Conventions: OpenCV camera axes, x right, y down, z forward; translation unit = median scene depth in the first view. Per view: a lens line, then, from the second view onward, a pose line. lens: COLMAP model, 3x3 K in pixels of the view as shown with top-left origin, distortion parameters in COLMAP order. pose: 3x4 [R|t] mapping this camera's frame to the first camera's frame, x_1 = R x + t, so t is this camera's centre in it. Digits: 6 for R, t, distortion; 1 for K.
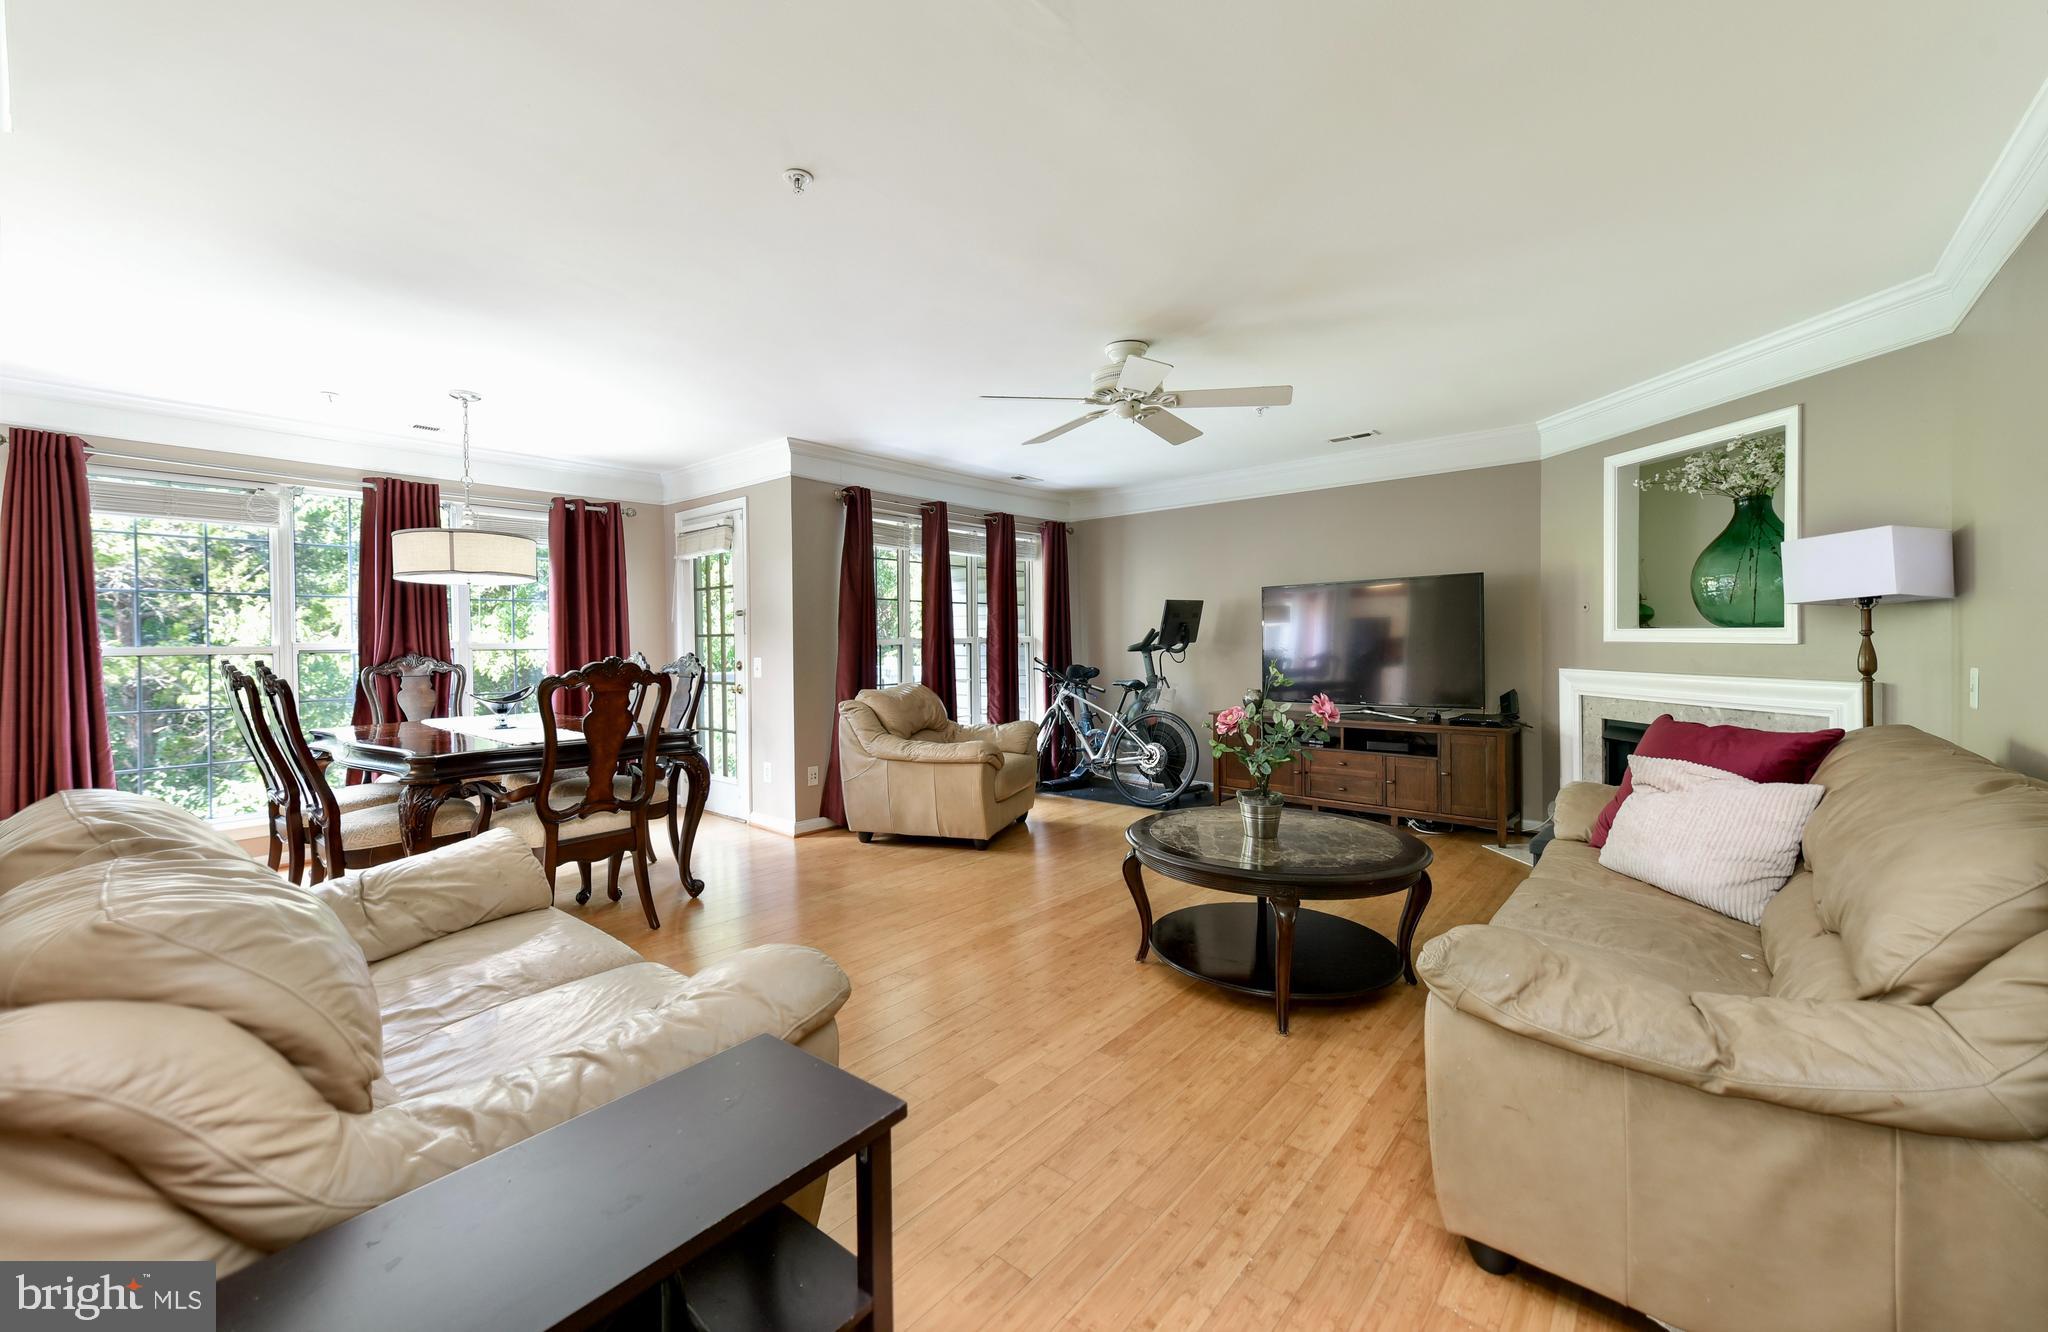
lens RADIAL K [[800.4, 0, 1021.3], [0, 800.4, 645.7], [0, 0, 1]] dist [0.000523, 0.000018]
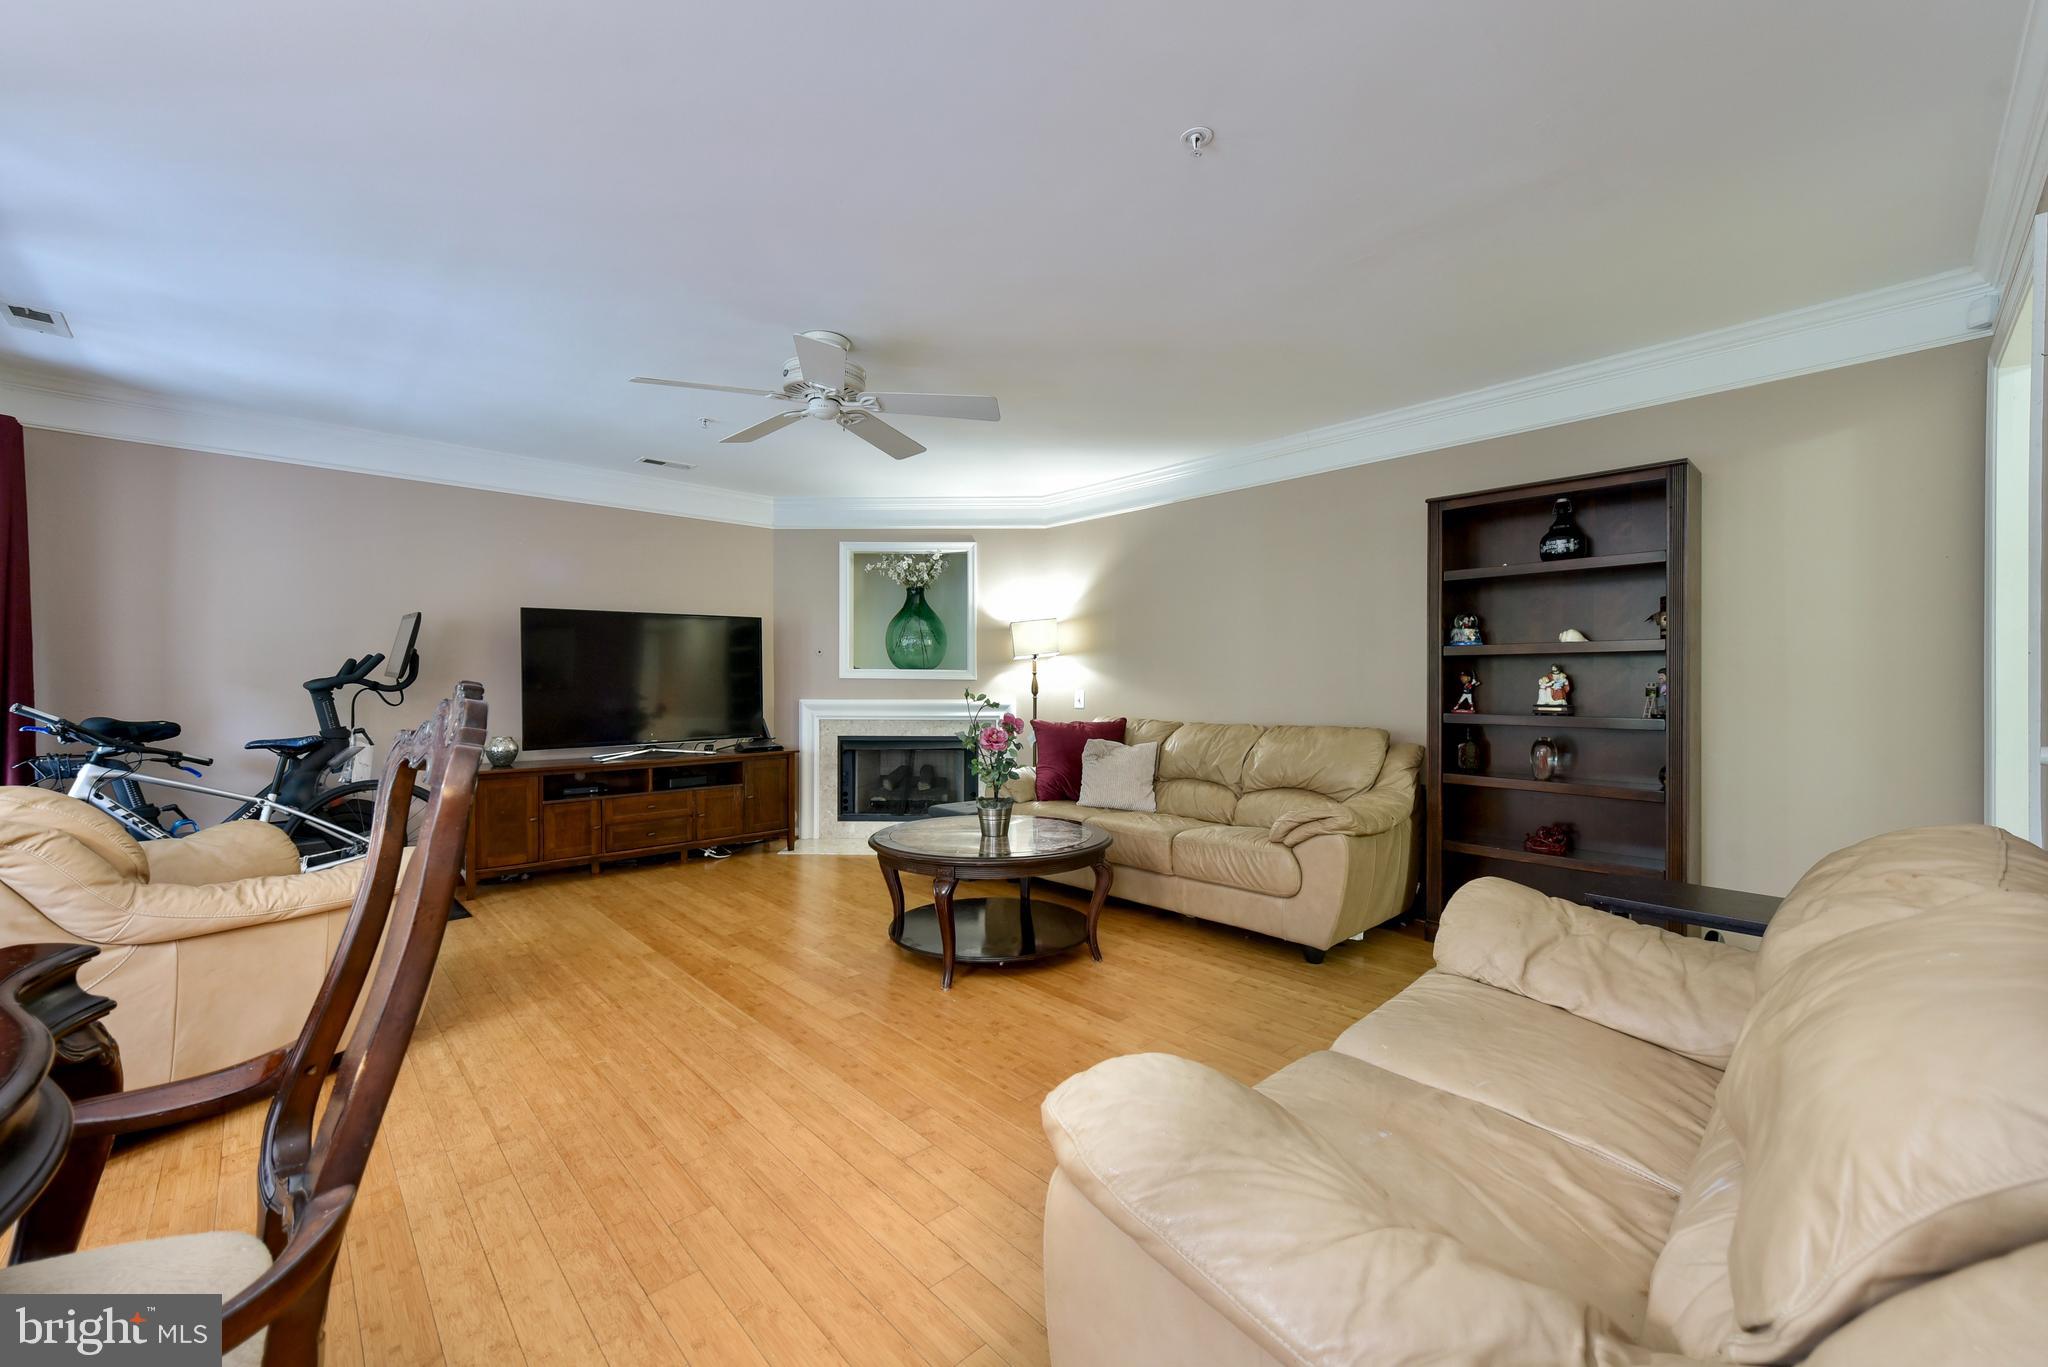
lens RADIAL K [[819.4, 0, 1020.6], [0, 819.4, 672.1], [0, 0, 1]] dist [0.014822, 0.000201]
pose [[0.111620, 0.013616, 0.993658, -0.603560], [0.001813, 0.999902, -0.013905, 0.003969], [-0.993749, 0.003353, 0.111584, 0.536353]]
